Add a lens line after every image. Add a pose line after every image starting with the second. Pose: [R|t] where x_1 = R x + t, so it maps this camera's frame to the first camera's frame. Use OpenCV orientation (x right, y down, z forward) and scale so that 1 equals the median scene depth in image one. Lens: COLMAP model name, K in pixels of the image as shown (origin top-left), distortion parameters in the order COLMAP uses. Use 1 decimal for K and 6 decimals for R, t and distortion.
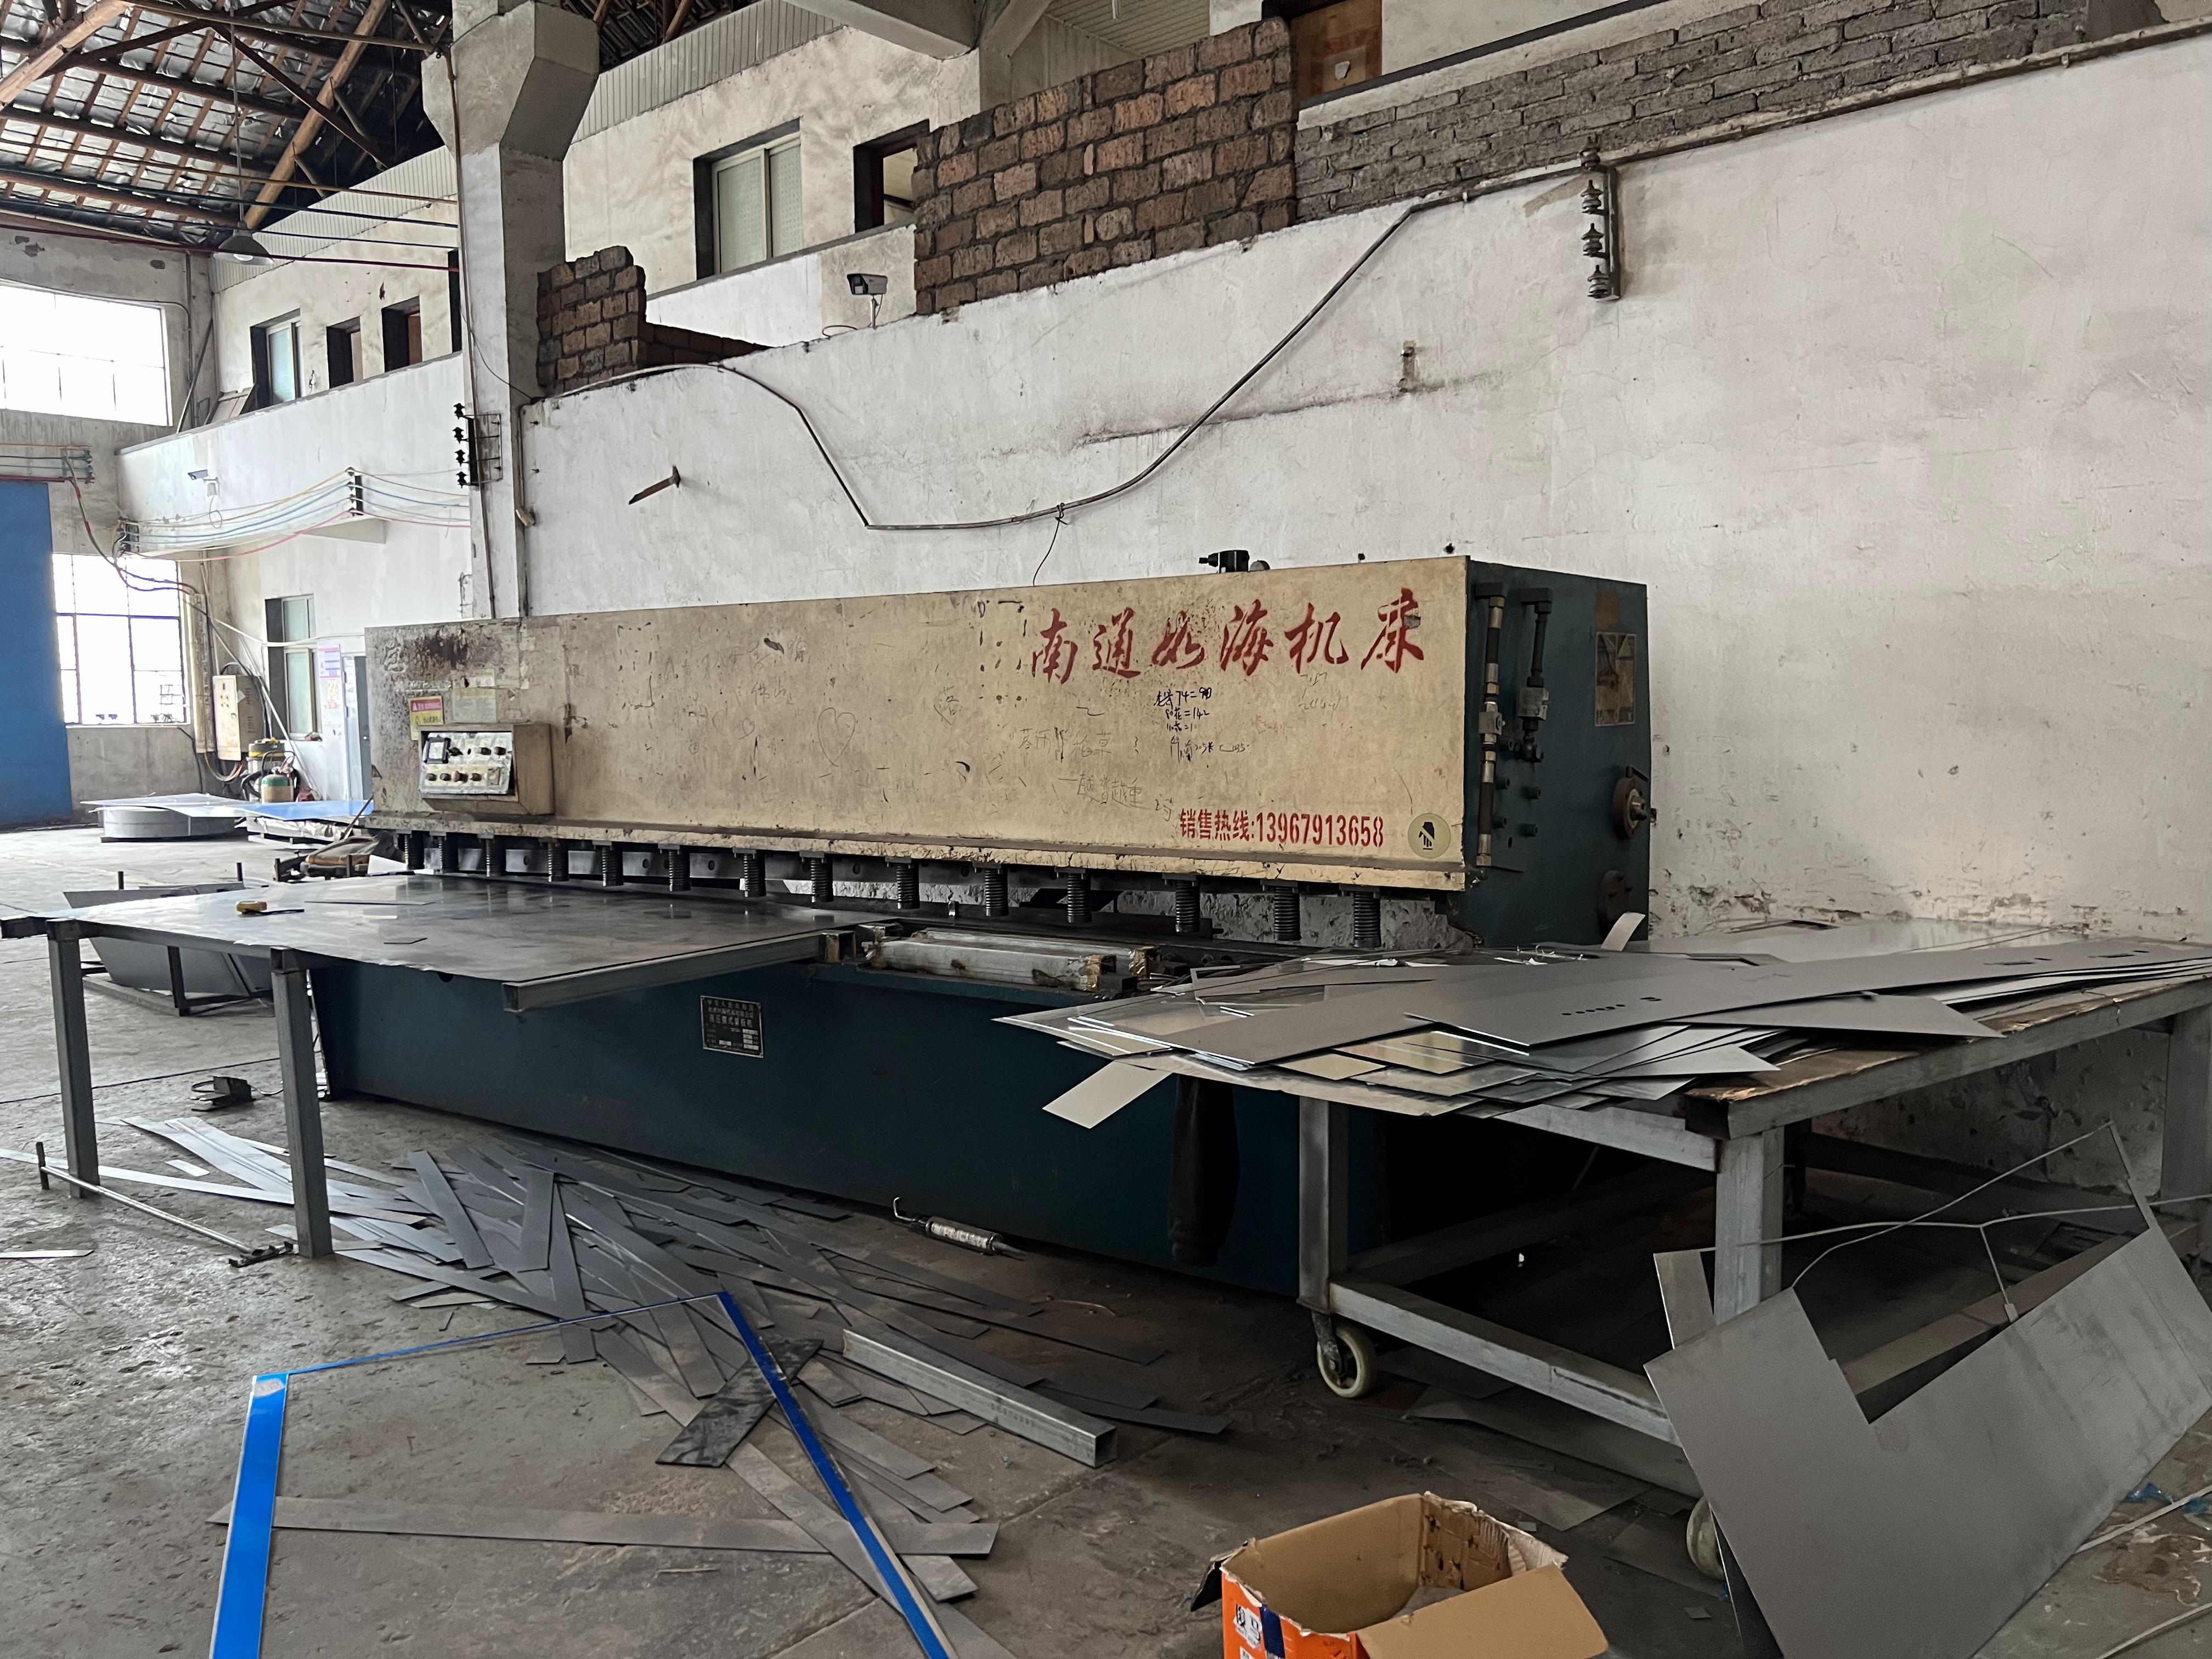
lens RADIAL K [[1648.1, 0, 1106.0], [0, 1648.1, 829.5], [0, 0, 1]] dist [0.048490, -0.047761]
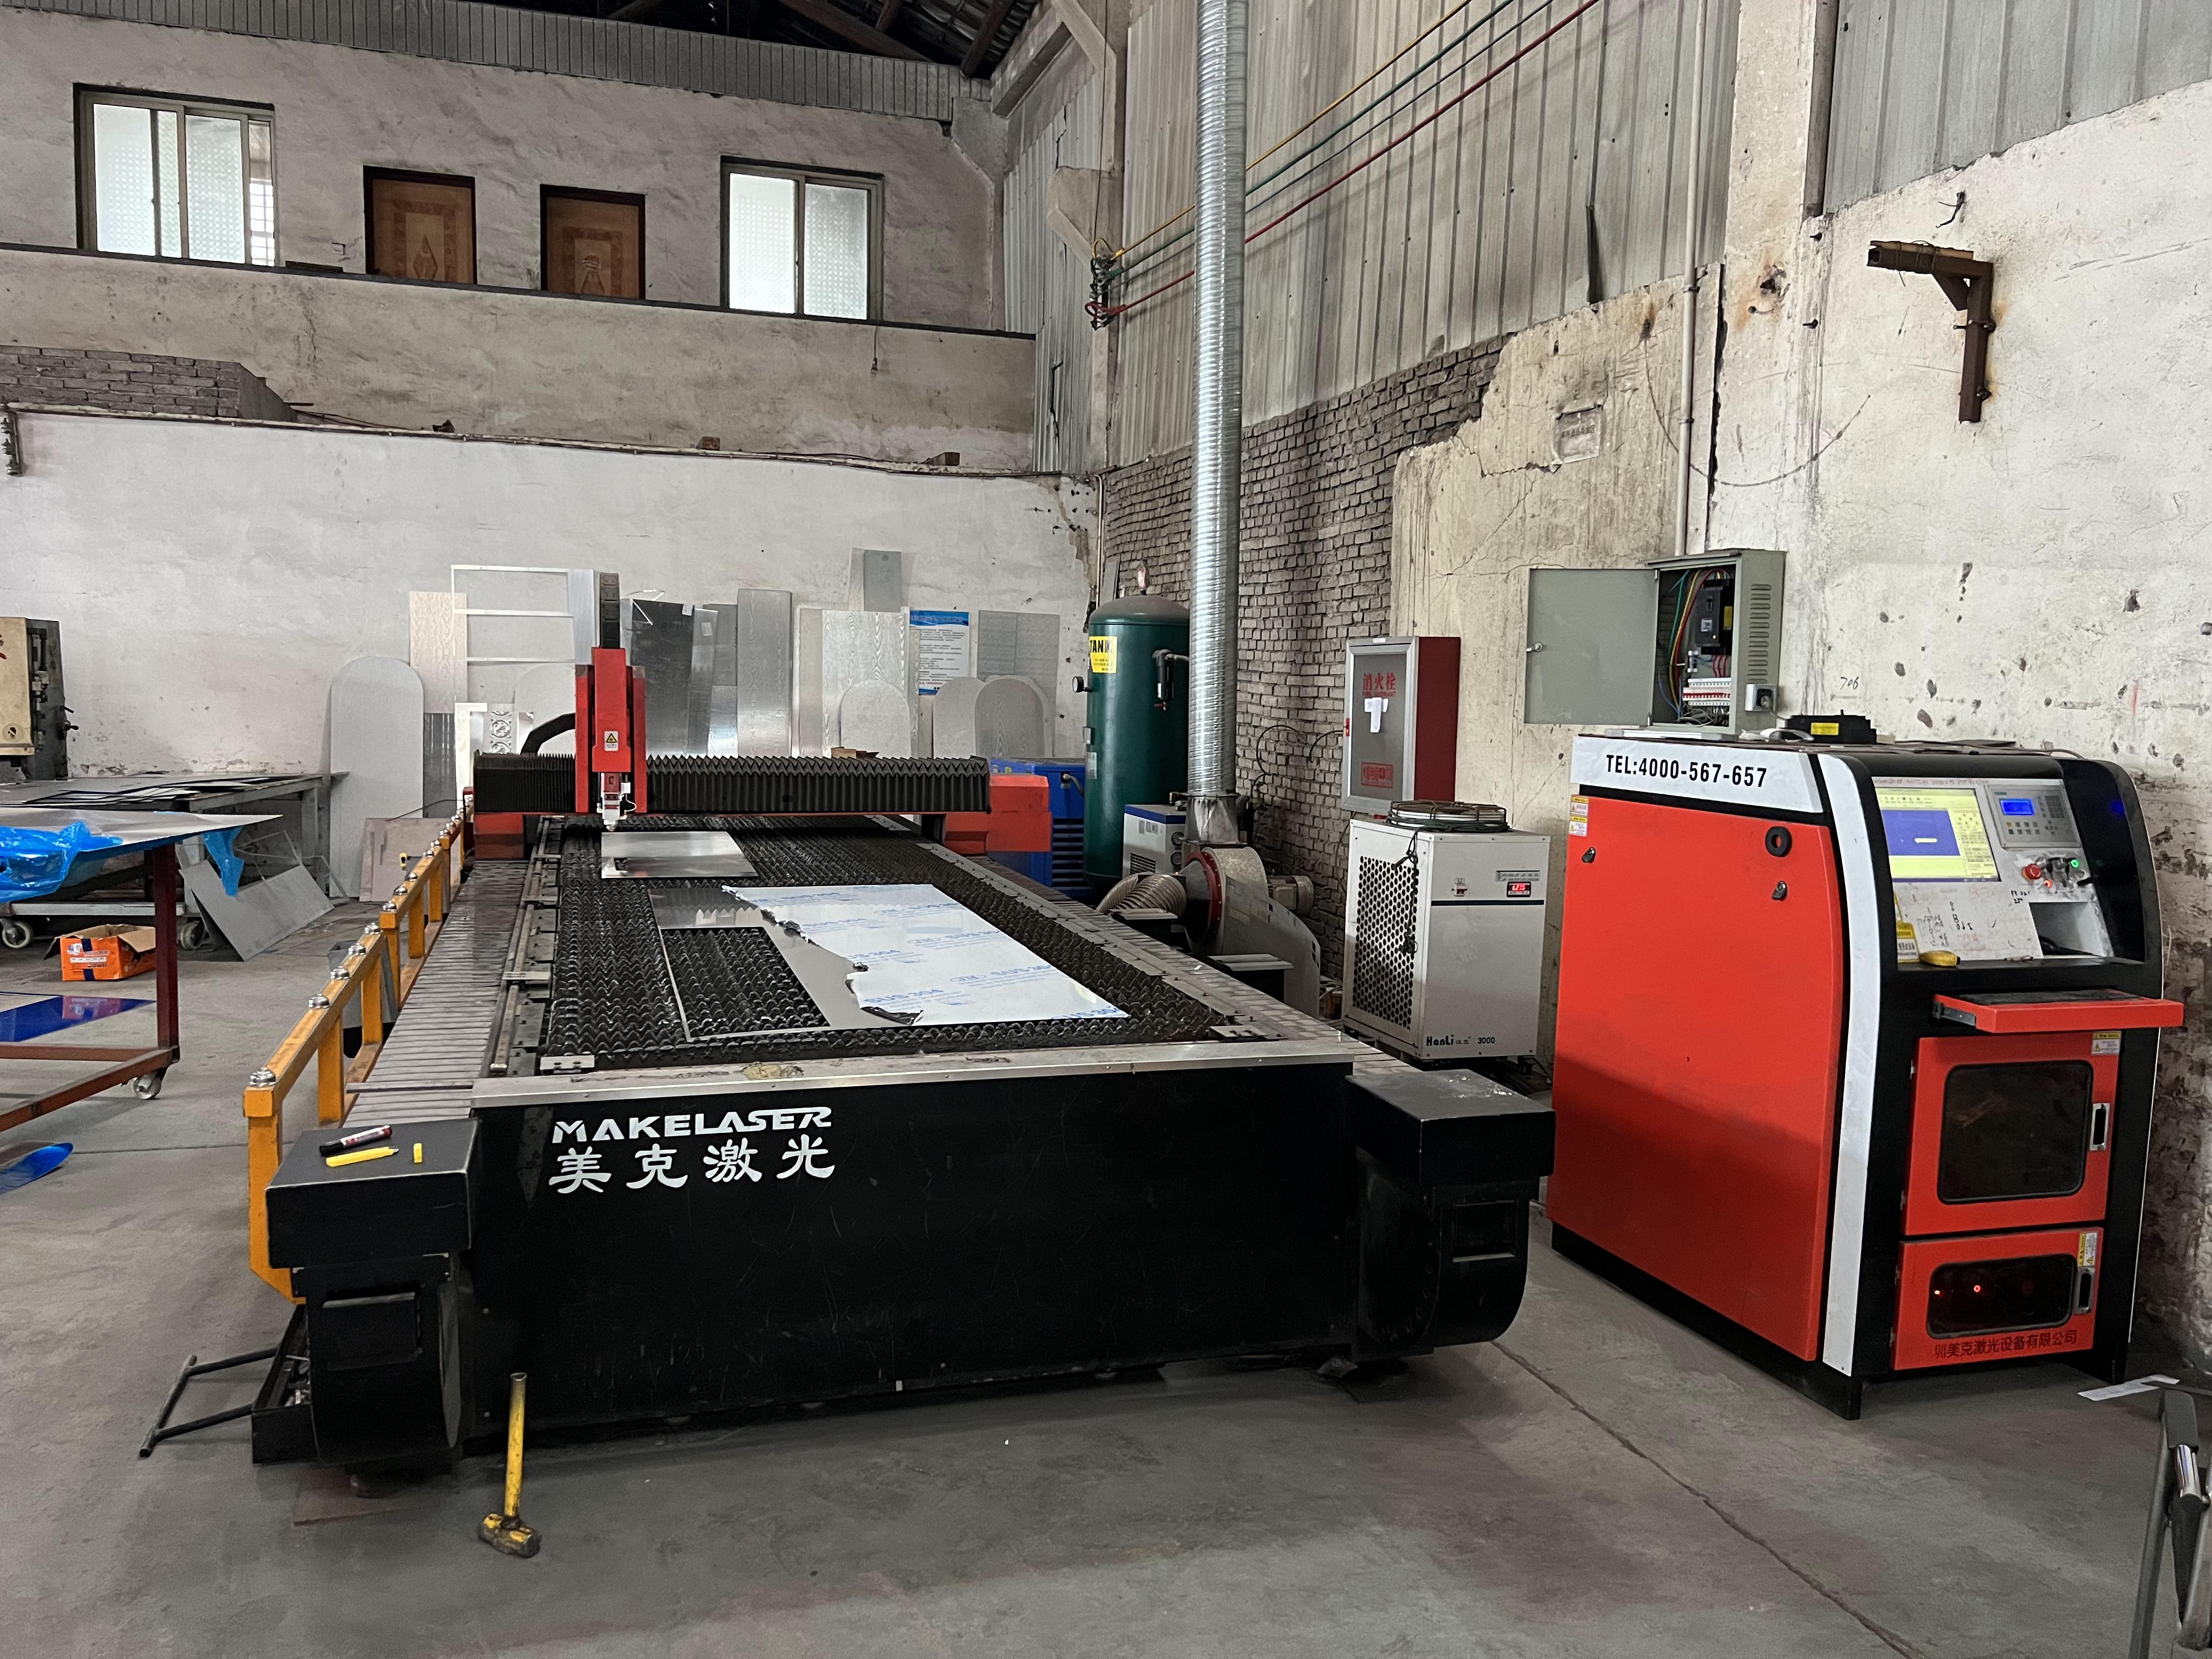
lens RADIAL K [[1648.1, 0, 1106.0], [0, 1648.1, 829.5], [0, 0, 1]] dist [0.048490, -0.047761]
pose [[0.495106, -0.062355, 0.866592, -0.923841], [0.039647, 0.998004, 0.049159, 0.071897], [-0.867928, 0.010019, 0.496590, -1.293435]]
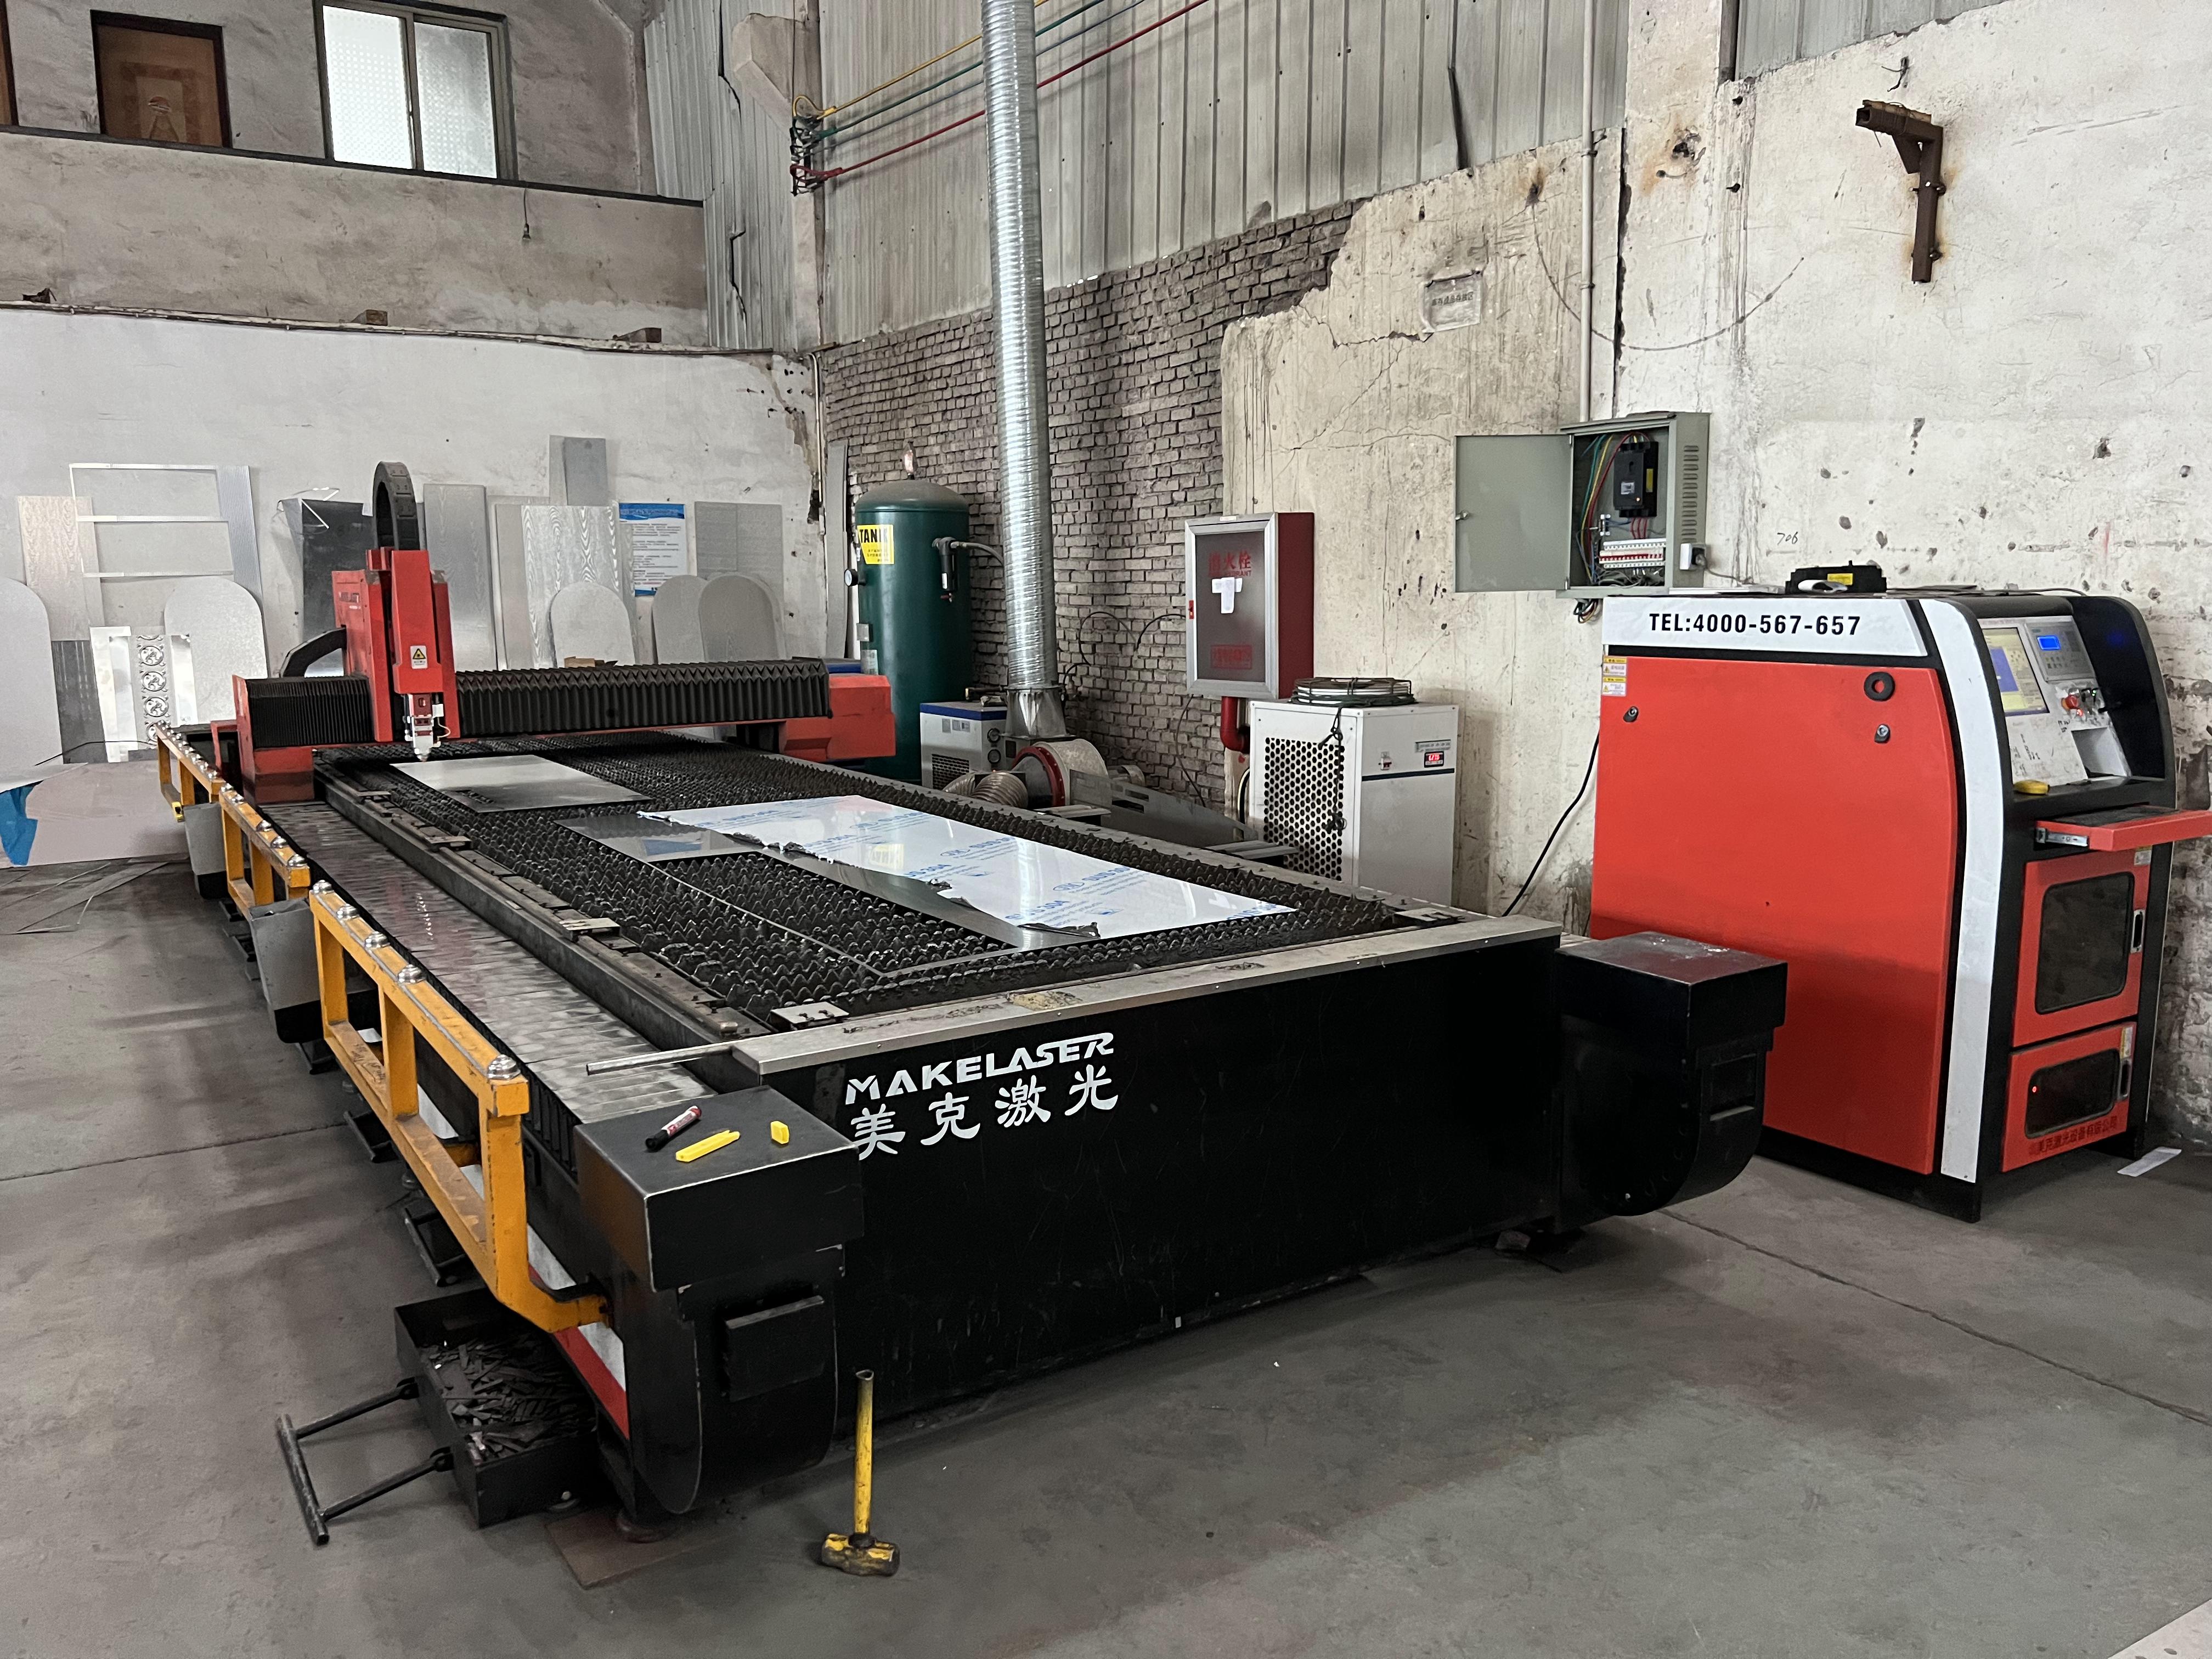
lens RADIAL K [[1657.4, 0, 1106.0], [0, 1657.4, 829.5], [0, 0, 1]] dist [0.038997, -0.041697]
pose [[0.253470, -0.142323, 0.956816, -0.967124], [0.084643, 0.988587, 0.124626, 0.065406], [-0.963633, 0.049398, 0.262624, -1.059004]]
